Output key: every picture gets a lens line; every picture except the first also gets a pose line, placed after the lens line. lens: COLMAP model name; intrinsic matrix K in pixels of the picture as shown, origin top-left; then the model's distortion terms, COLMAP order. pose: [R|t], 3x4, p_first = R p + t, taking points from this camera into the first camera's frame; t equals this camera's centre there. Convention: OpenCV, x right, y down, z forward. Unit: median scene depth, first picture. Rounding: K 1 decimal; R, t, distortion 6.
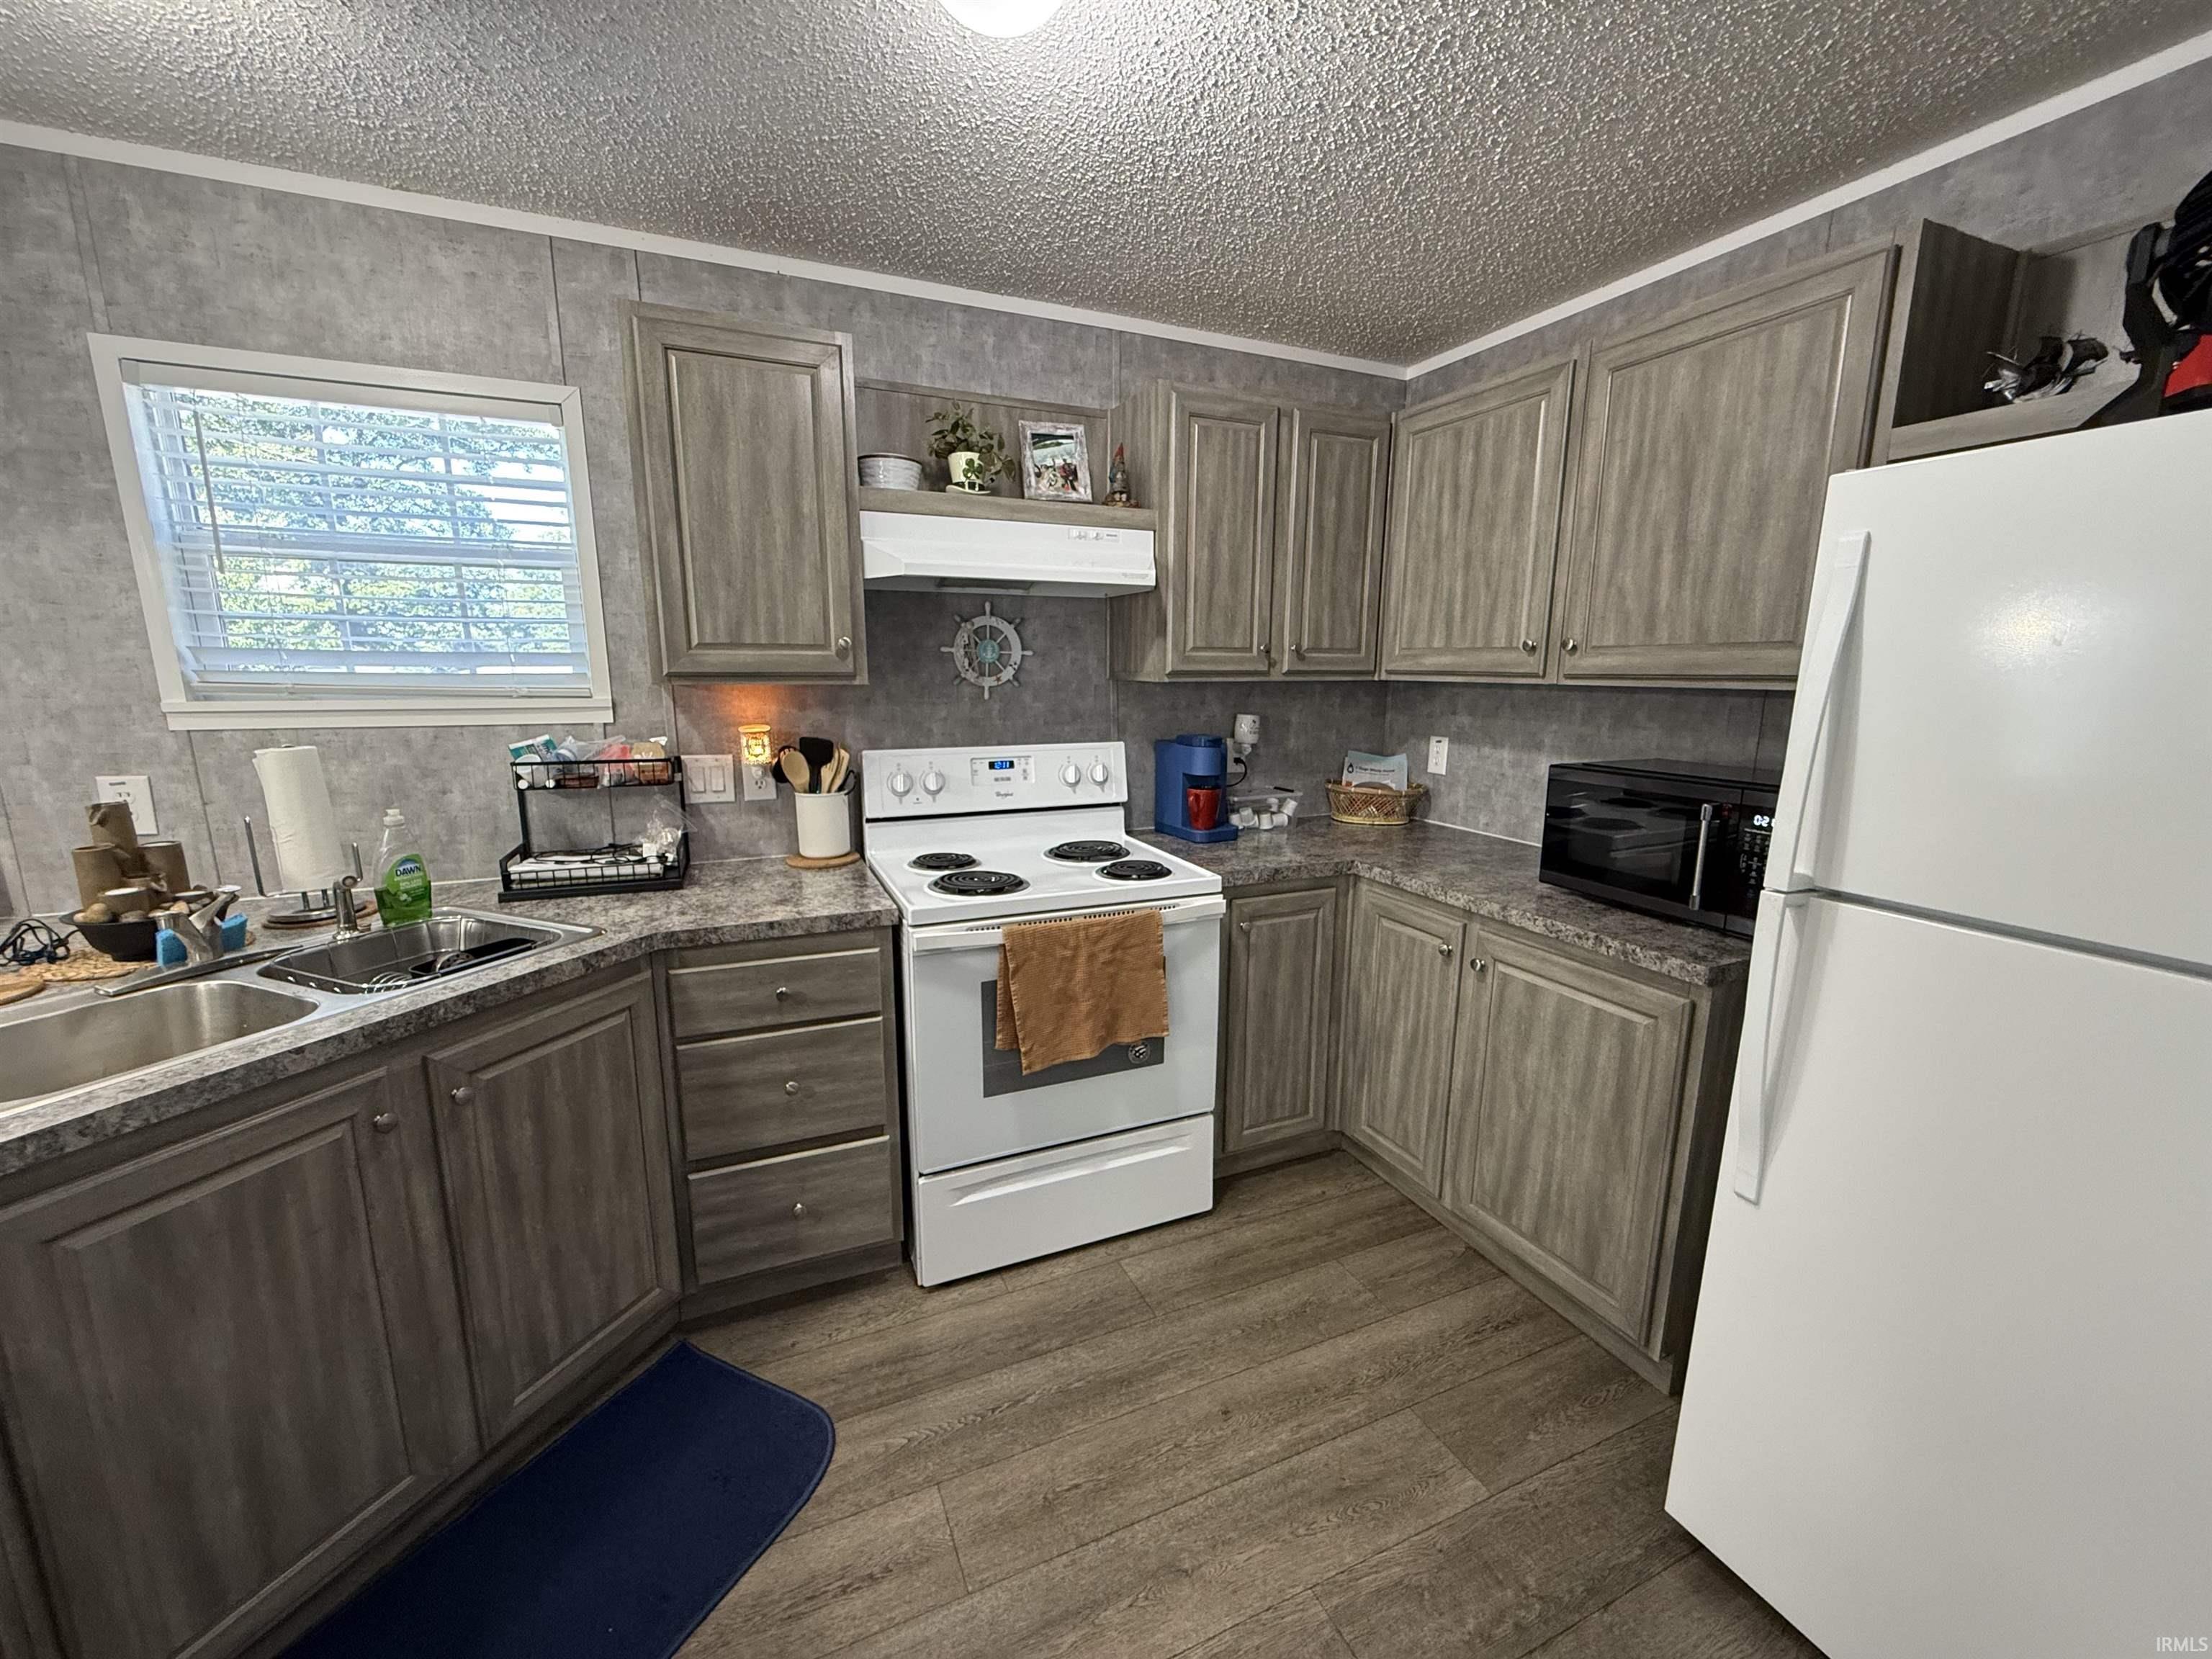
lens RADIAL K [[878.3, 0, 1102.3], [0, 878.3, 829.7], [0, 0, 1]] dist [-0.001080, 0.000003]
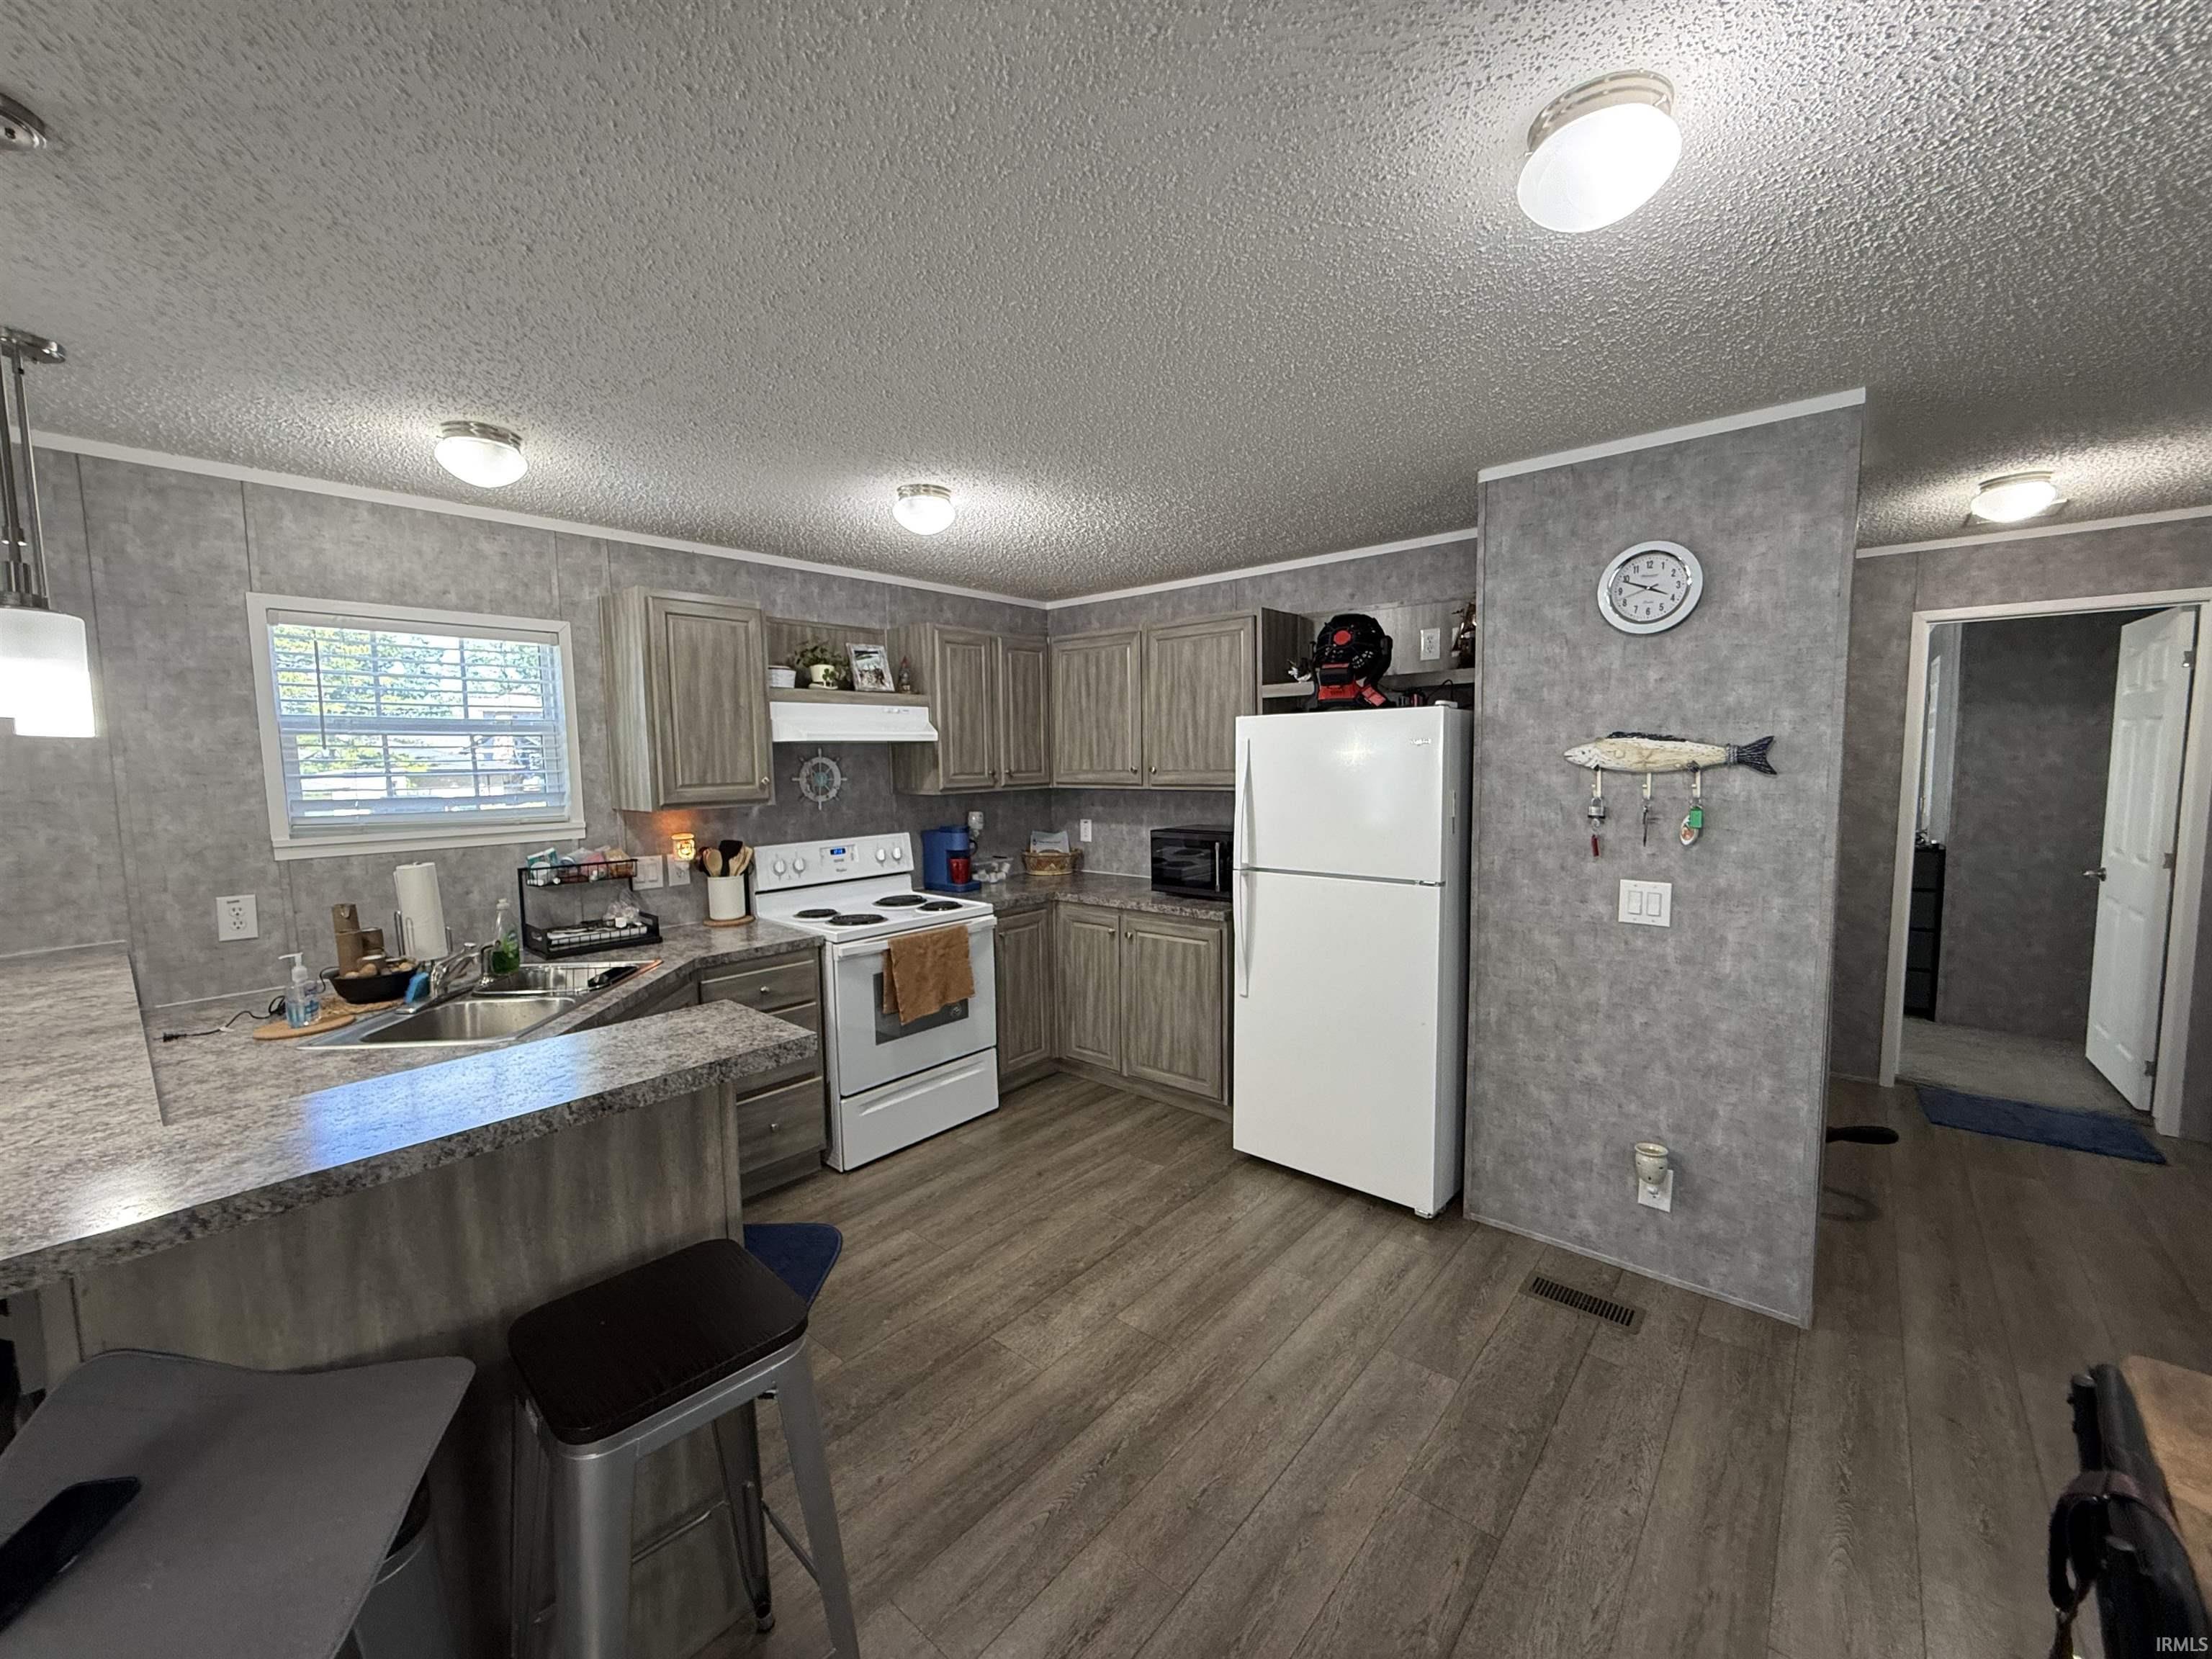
lens RADIAL K [[878.3, 0, 1102.6], [0, 878.3, 828.1], [0, 0, 1]] dist [-0.001080, 0.000003]
pose [[0.902113, -0.055247, 0.427949, -0.434319], [0.100109, 0.991506, -0.083027, 0.074846], [-0.419727, 0.117742, 0.899981, -0.735266]]
